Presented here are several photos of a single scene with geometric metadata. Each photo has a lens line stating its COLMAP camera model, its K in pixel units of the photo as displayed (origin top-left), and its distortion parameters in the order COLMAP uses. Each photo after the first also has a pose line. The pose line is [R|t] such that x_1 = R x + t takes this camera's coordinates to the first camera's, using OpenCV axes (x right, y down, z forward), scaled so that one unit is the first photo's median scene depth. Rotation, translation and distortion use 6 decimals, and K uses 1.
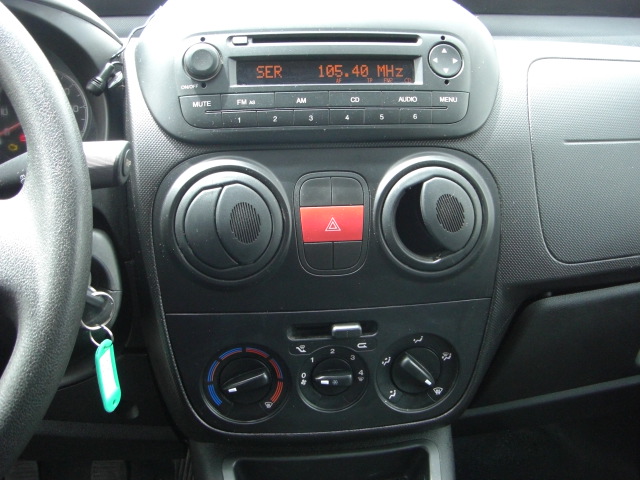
lens RADIAL K [[716.4, 0, 321.3], [0, 716.4, 239.5], [0, 0, 1]] dist [-0.142695, 0.000000]
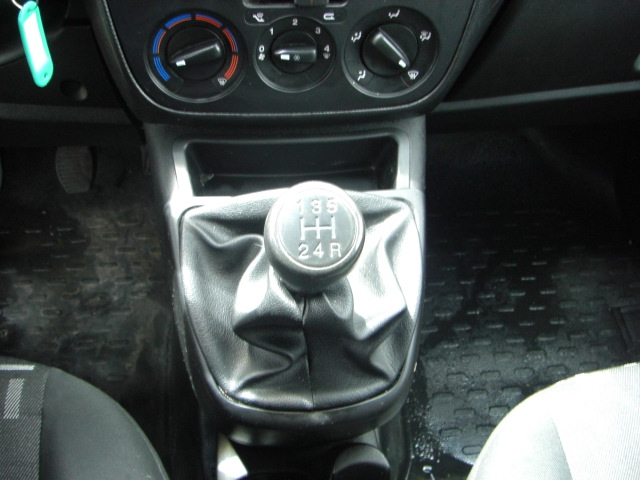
lens RADIAL K [[716.4, 0, 319.8], [0, 716.4, 240.0], [0, 0, 1]] dist [-0.142695, 0.000000]
pose [[0.999193, 0.032868, 0.023070, 0.034363], [-0.039342, 0.916399, 0.398329, 0.054519], [-0.008049, -0.398915, 0.916953, 0.098799]]
